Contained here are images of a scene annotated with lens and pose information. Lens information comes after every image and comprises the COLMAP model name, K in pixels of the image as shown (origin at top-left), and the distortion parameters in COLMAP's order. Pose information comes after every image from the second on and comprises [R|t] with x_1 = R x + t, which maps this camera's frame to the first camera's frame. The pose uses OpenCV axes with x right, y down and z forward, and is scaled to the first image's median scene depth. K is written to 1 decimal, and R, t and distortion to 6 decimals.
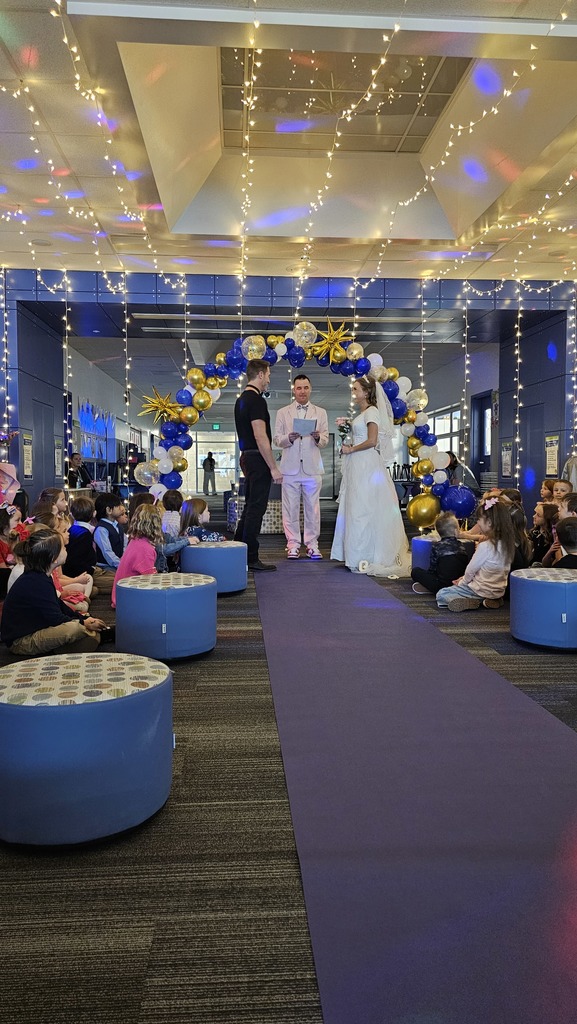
lens RADIAL K [[722.4, 0, 289.5], [0, 722.4, 511.5], [0, 0, 1]] dist [-0.007005, -0.001495]
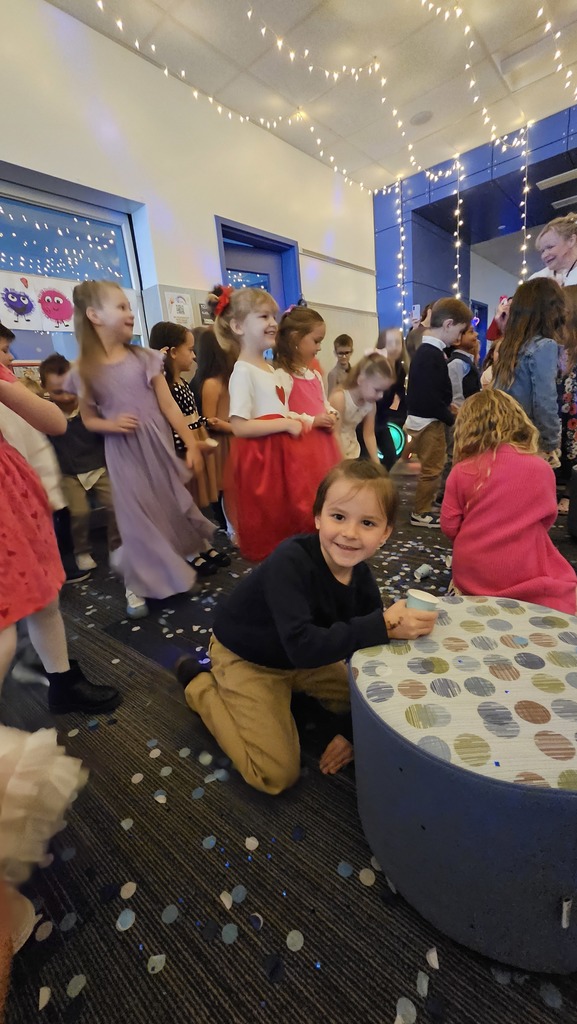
lens RADIAL K [[421.8, 0, 287.9], [0, 421.8, 513.5], [0, 0, 1]] dist [0.001240, -0.000177]
pose [[0.711385, 0.117056, -0.692986, -0.027858], [0.061708, 0.971820, 0.227502, -0.014127], [0.700088, -0.204605, 0.684115, 0.362069]]
